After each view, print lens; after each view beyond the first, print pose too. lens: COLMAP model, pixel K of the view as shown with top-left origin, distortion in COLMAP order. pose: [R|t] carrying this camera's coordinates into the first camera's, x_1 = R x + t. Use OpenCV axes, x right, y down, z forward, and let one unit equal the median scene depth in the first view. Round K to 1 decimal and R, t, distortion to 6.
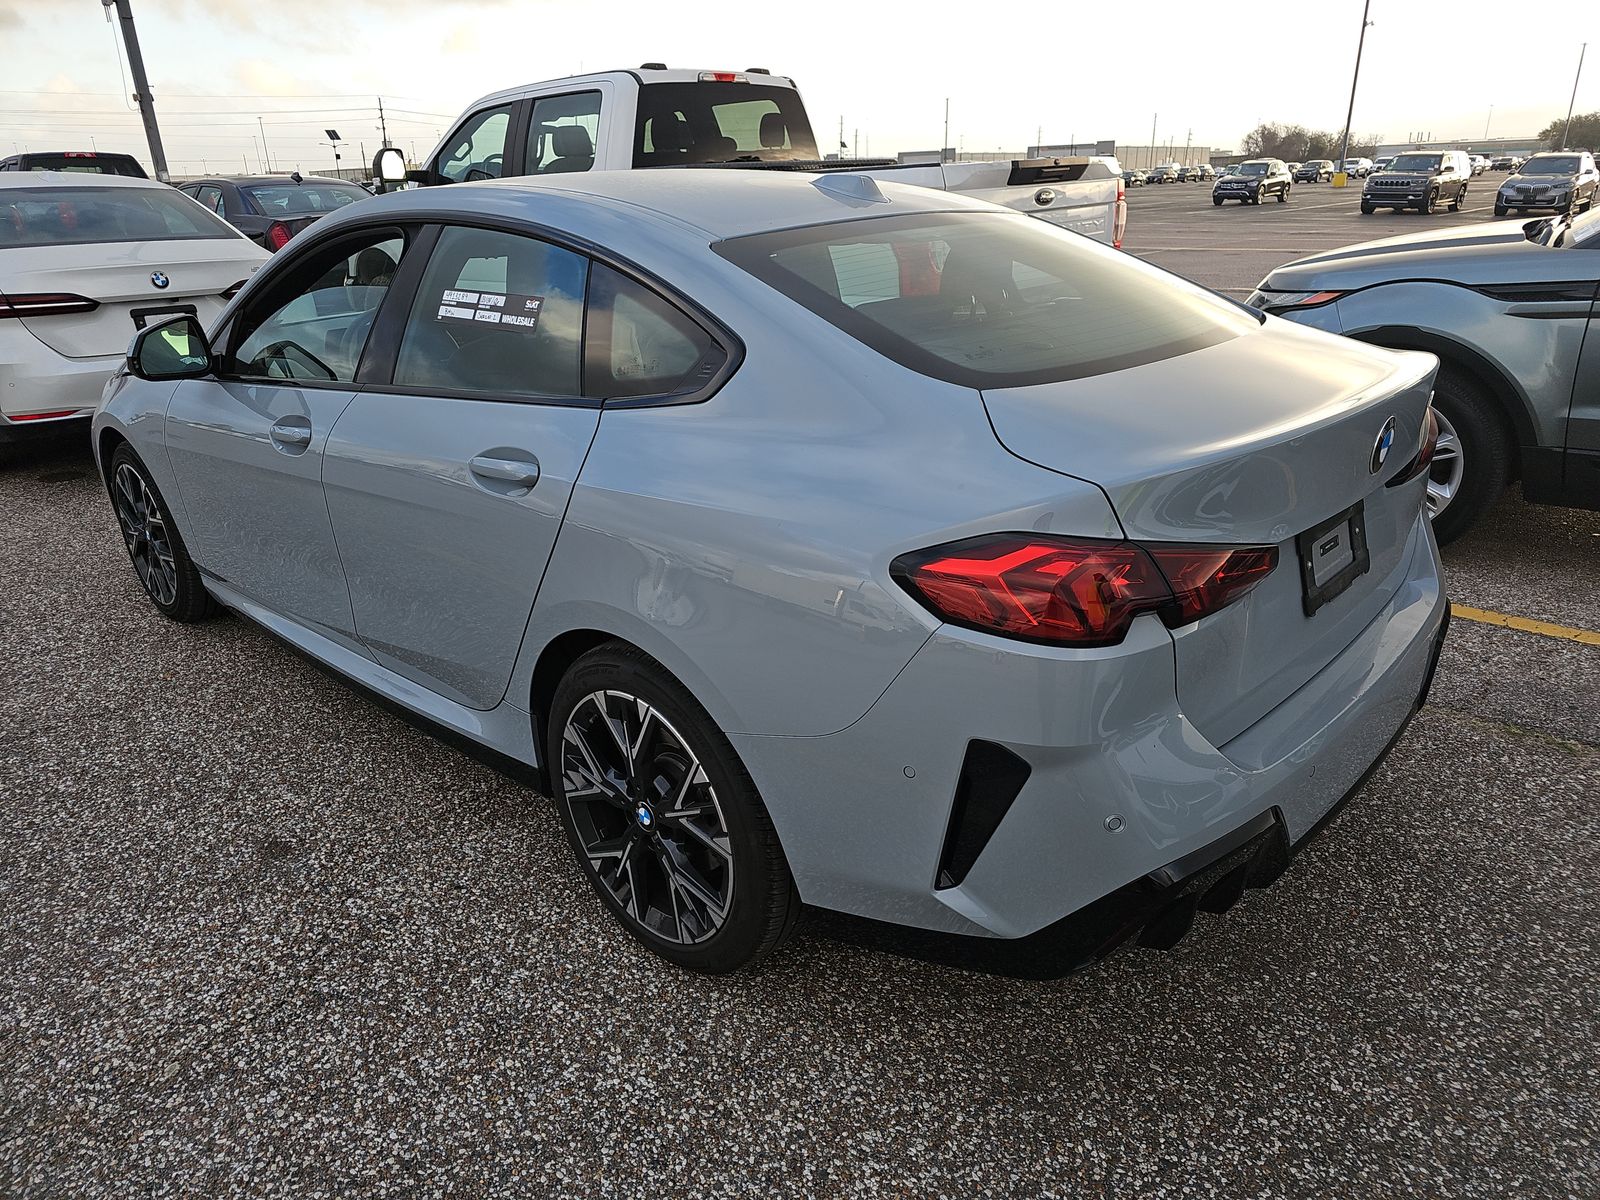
lens RADIAL K [[1087.5, 0, 808.9], [0, 1087.5, 614.5], [0, 0, 1]] dist [0.029391, -0.014538]
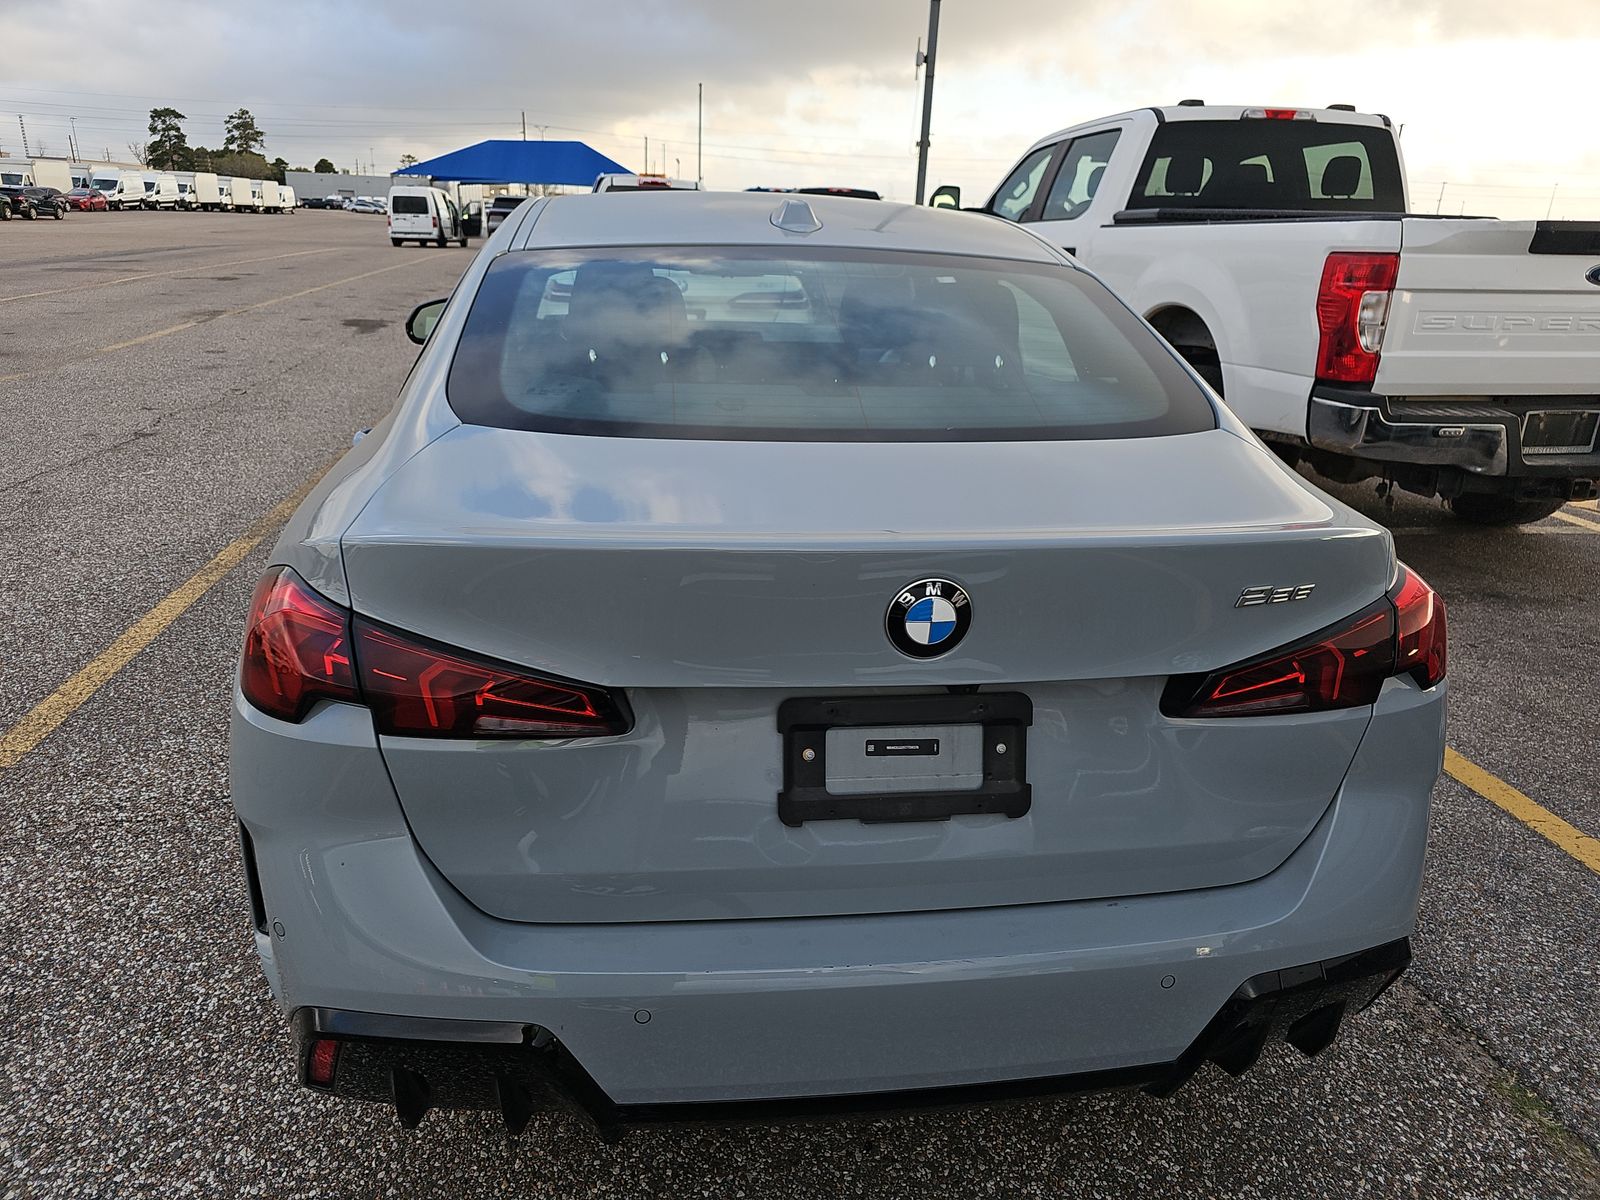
lens RADIAL K [[1087.5, 0, 808.9], [0, 1087.5, 614.5], [0, 0, 1]] dist [0.029391, -0.014538]
pose [[0.764120, 0.264247, -0.588468, 0.272108], [-0.287059, 0.956237, 0.056648, -0.055011], [0.577683, 0.125639, 0.806534, 0.136474]]
